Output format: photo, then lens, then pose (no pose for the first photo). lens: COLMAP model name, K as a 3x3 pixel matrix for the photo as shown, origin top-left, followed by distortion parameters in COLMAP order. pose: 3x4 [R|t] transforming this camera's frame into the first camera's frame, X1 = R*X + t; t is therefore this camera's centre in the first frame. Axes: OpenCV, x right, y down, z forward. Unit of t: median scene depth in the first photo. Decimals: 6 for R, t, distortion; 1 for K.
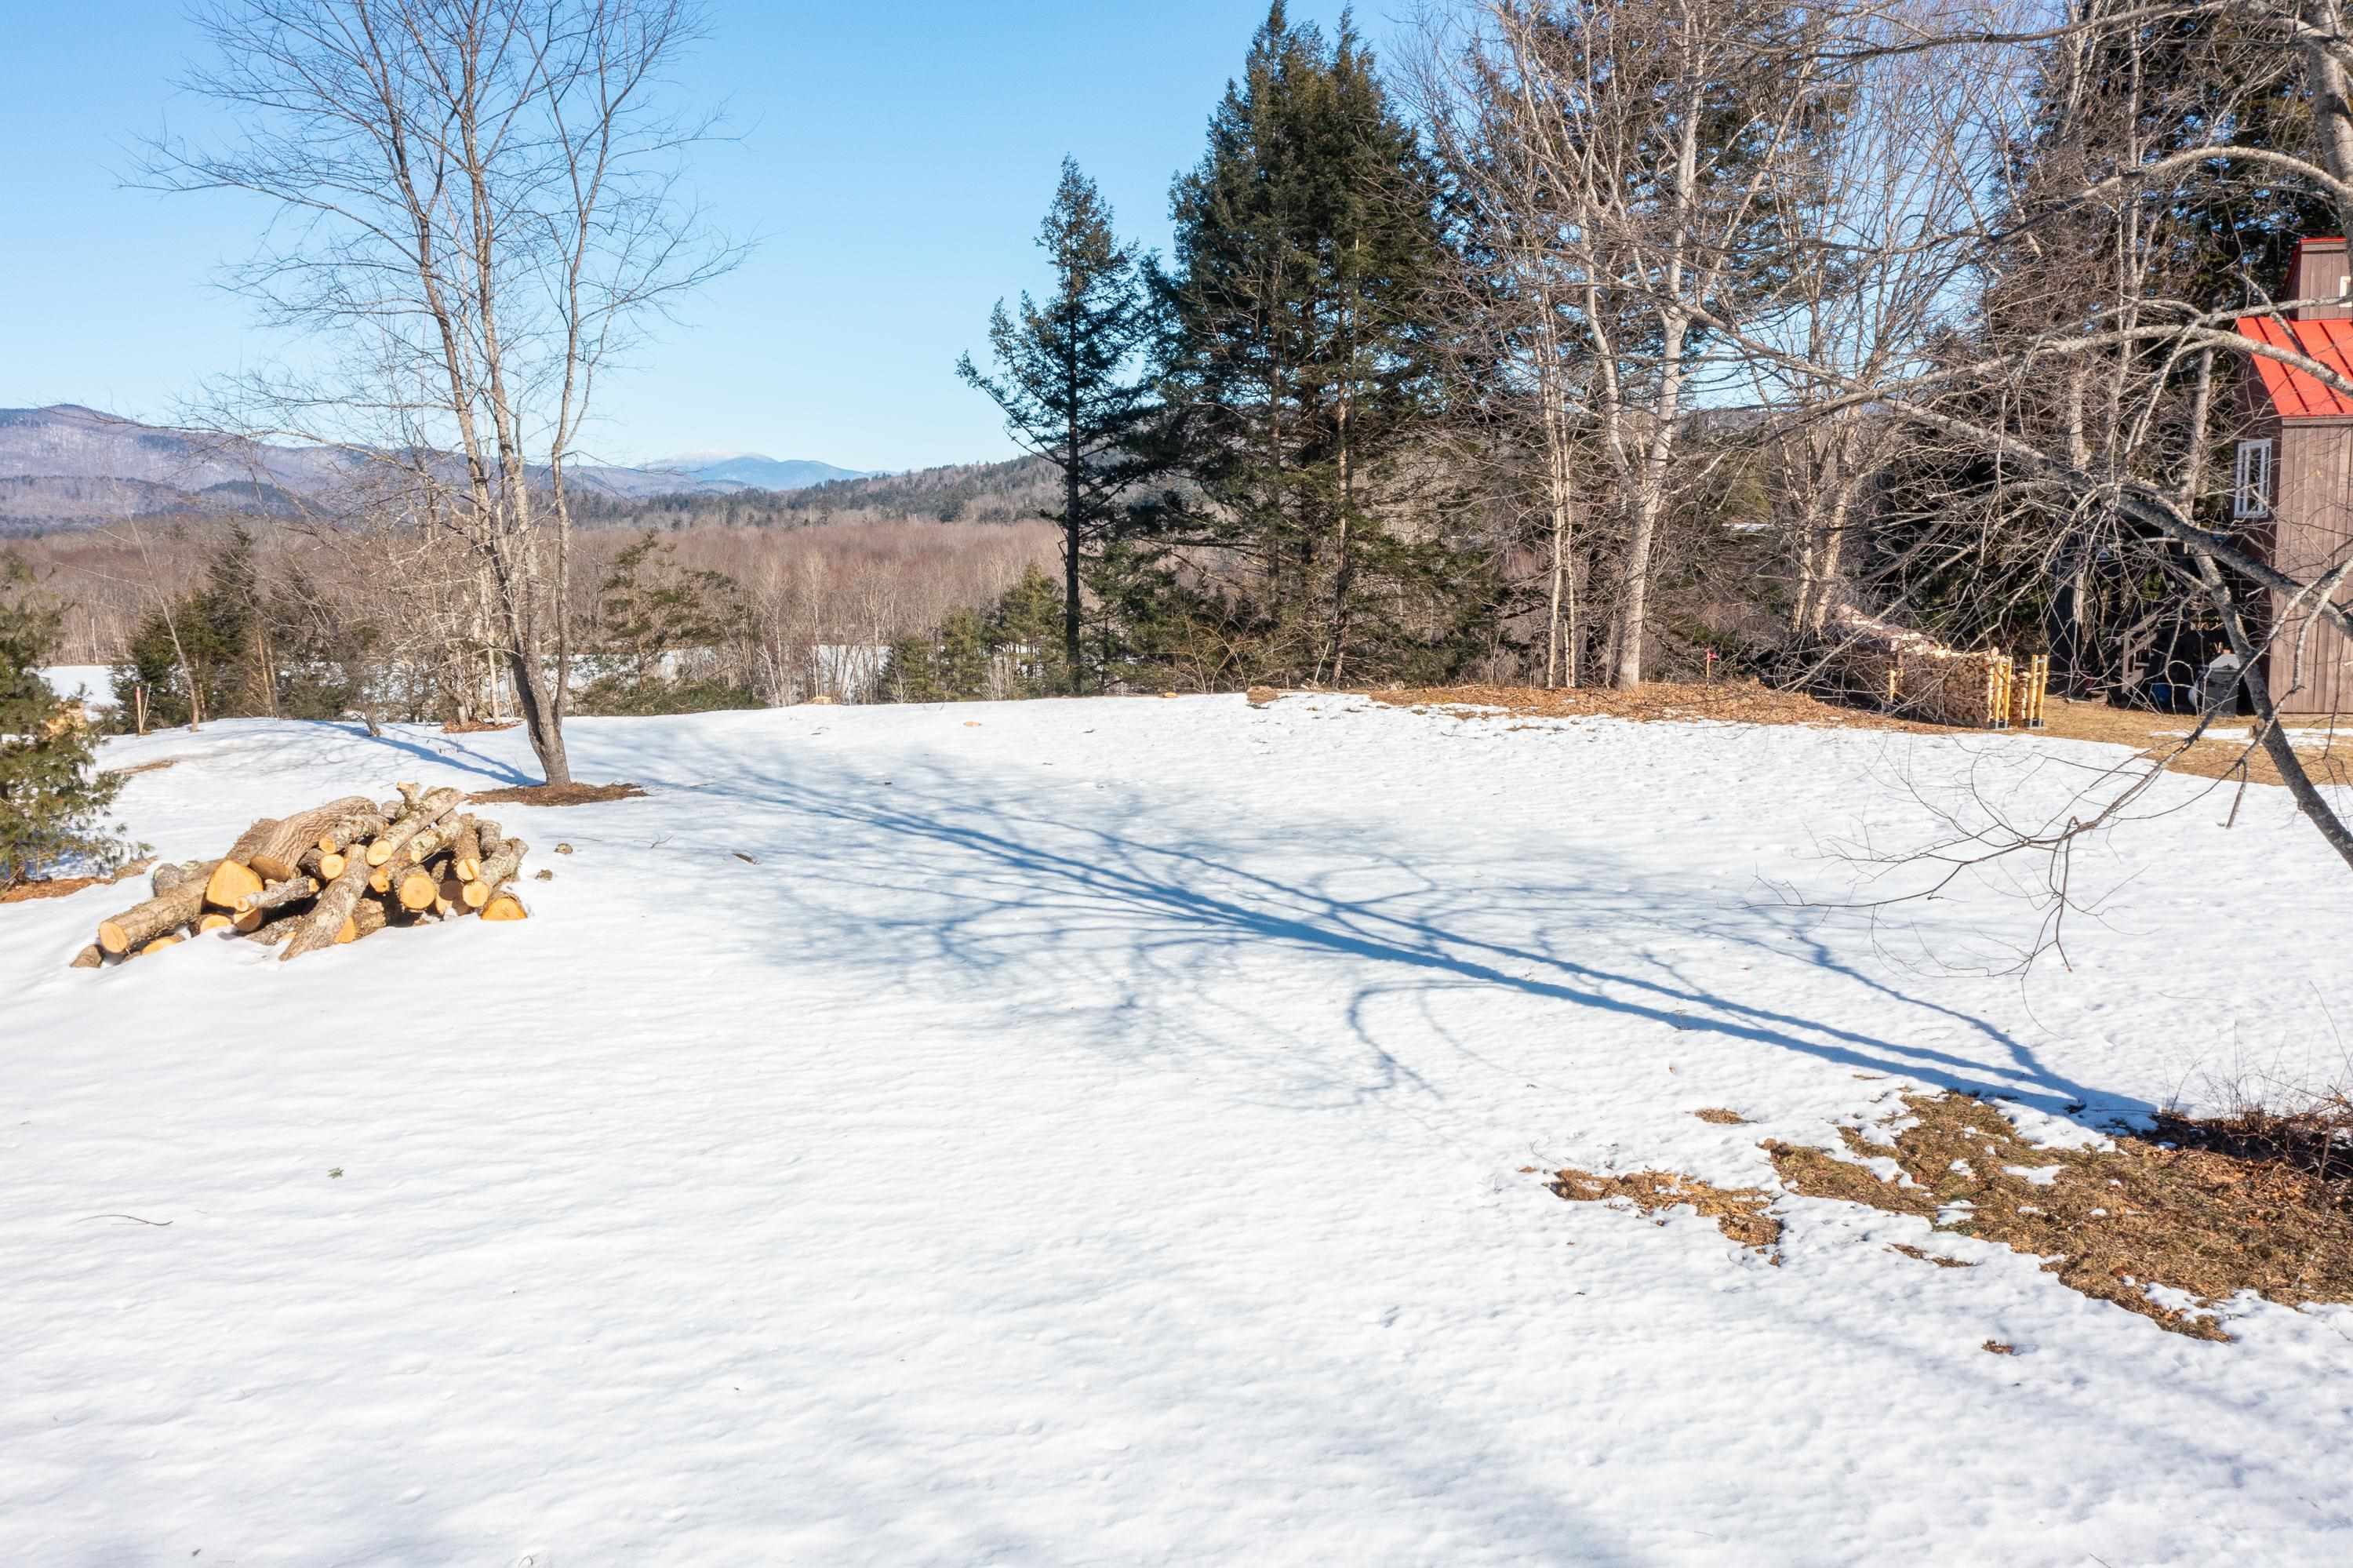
lens RADIAL K [[1944.7, 0, 1181.7], [0, 1944.7, 785.6], [0, 0, 1]] dist [-0.014463, 0.006788]
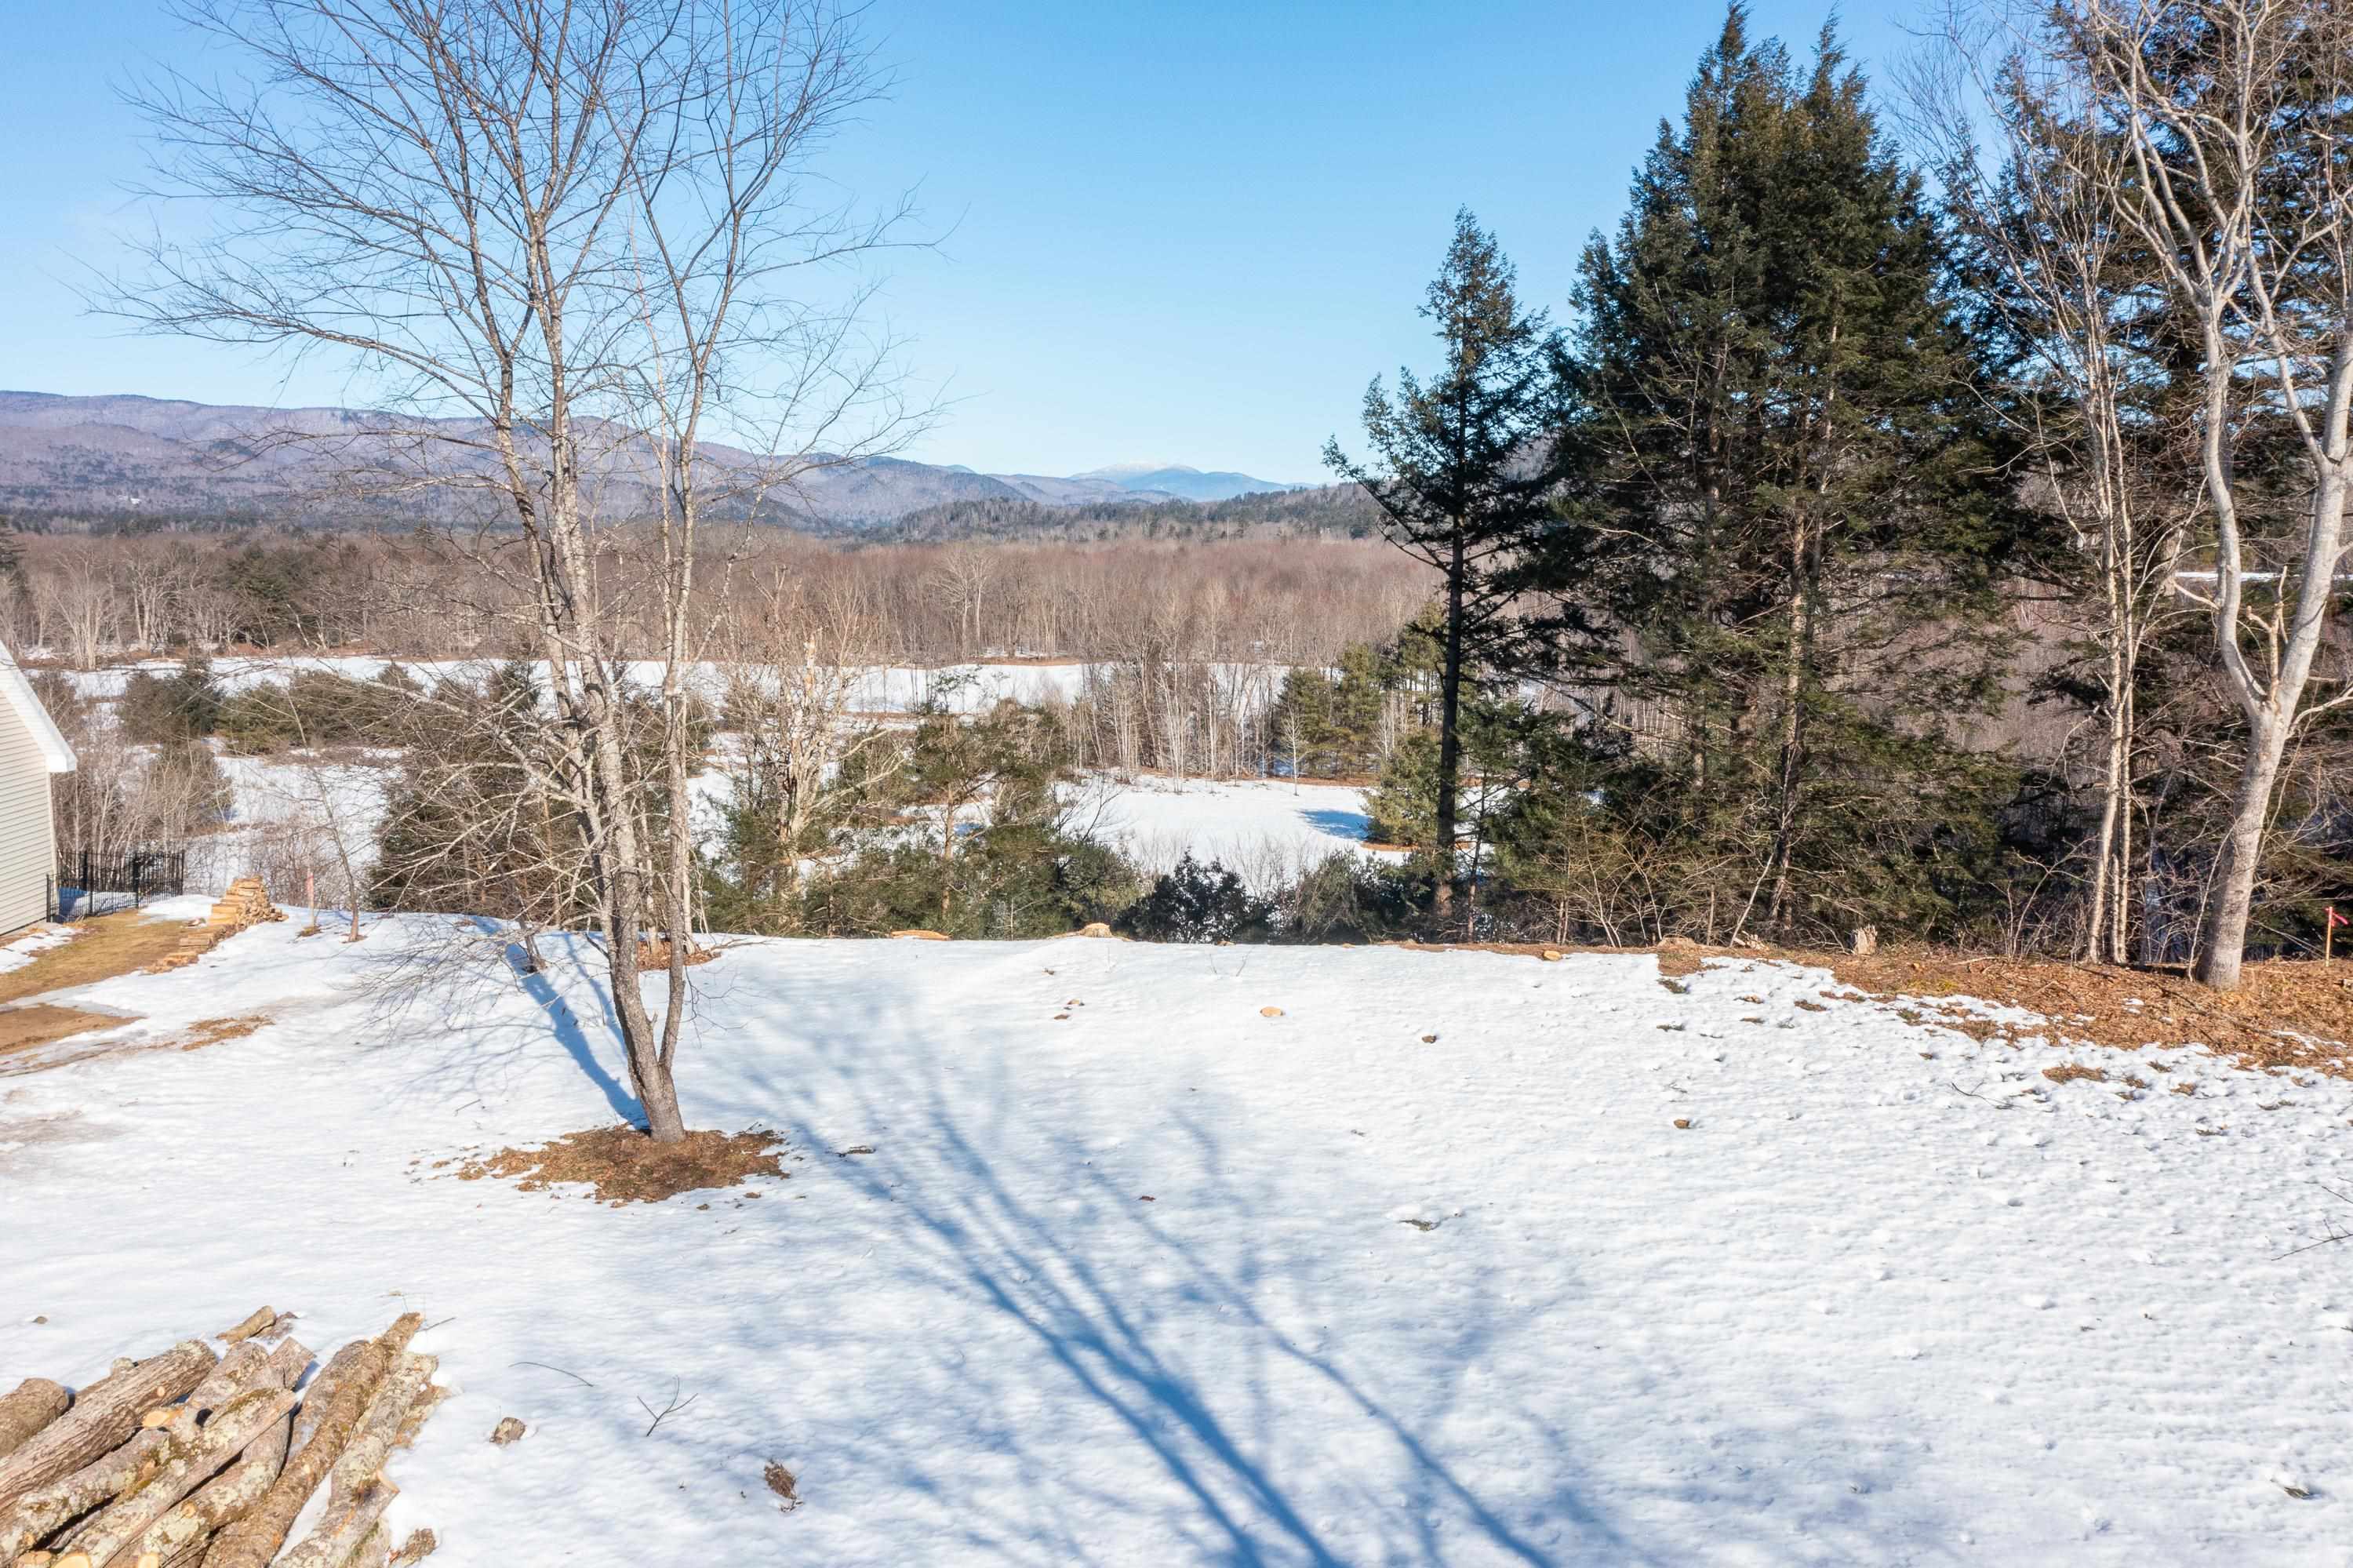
lens RADIAL K [[1876.4, 0, 1173.1], [0, 1876.4, 769.4], [0, 0, 1]] dist [-0.016074, 0.004945]
pose [[0.976076, 0.044719, -0.212783, 0.001937], [-0.046513, 0.998912, -0.003434, -0.081767], [0.212397, 0.013249, 0.977094, 0.205993]]
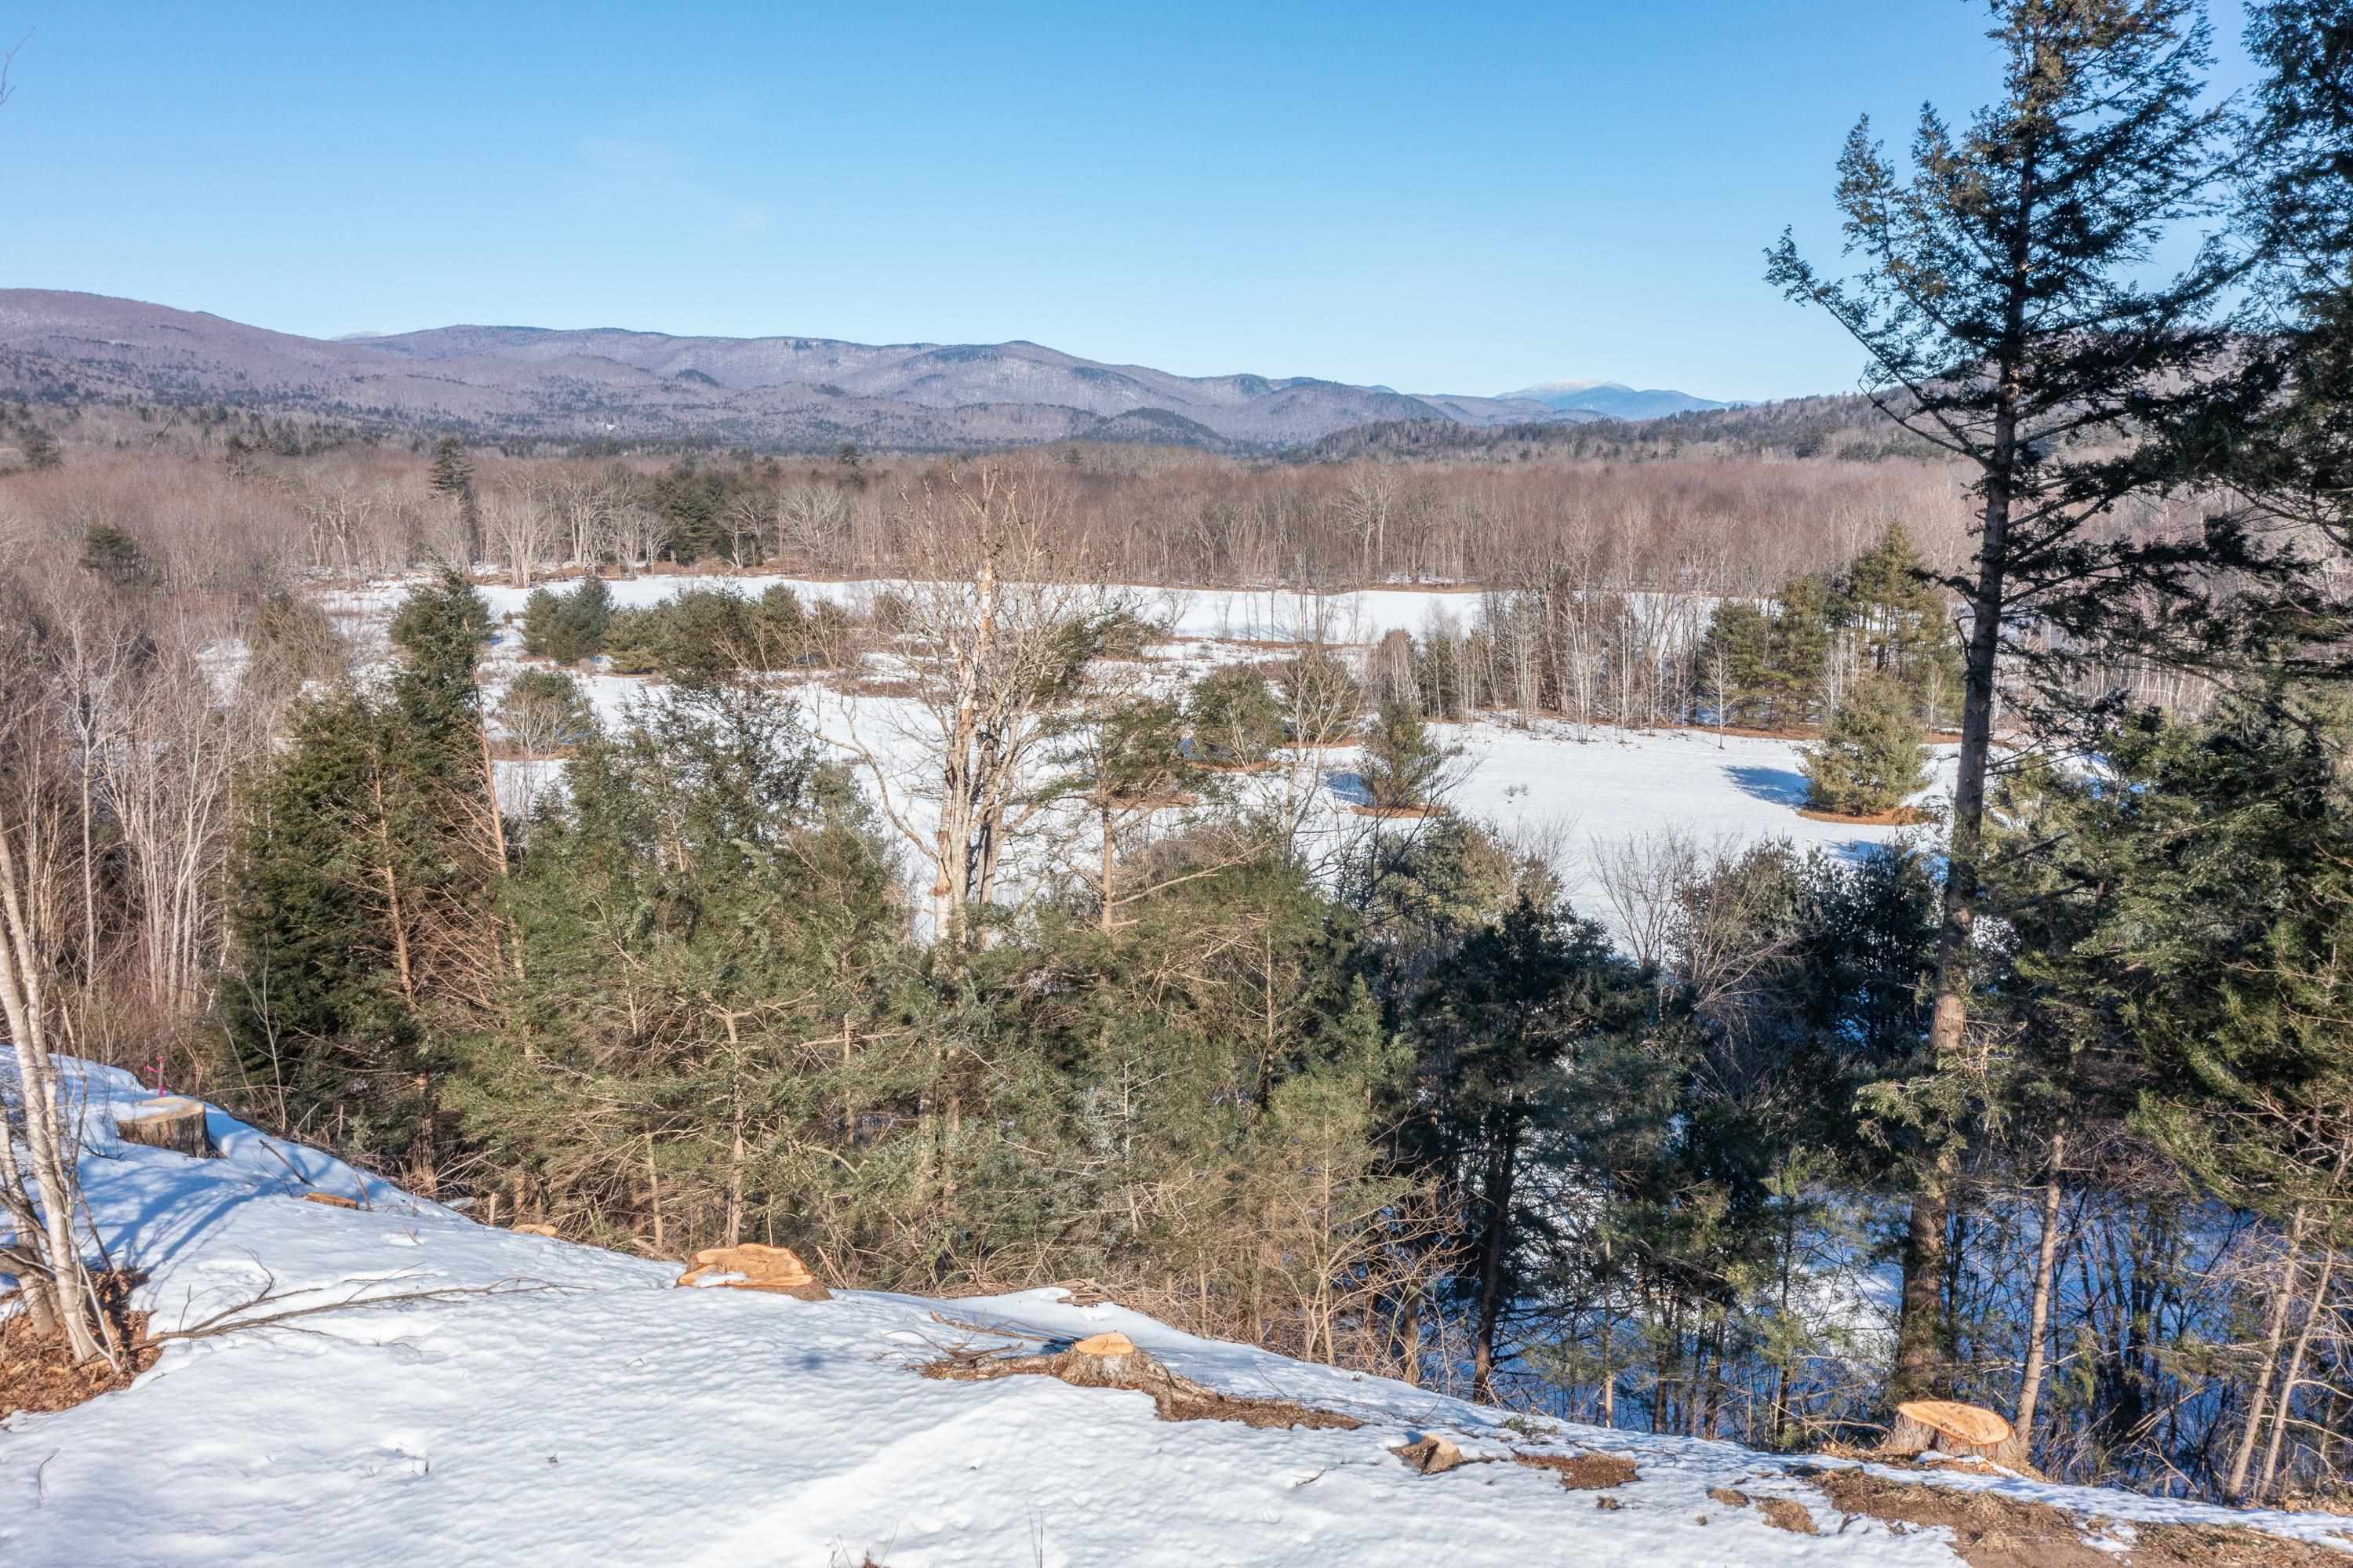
lens RADIAL K [[1876.4, 0, 1173.1], [0, 1876.4, 769.4], [0, 0, 1]] dist [-0.016074, 0.004945]
pose [[0.904031, 0.084344, -0.419064, -0.048273], [-0.069908, 0.996314, 0.049717, -0.113408], [0.421712, -0.015650, 0.906595, 0.574331]]
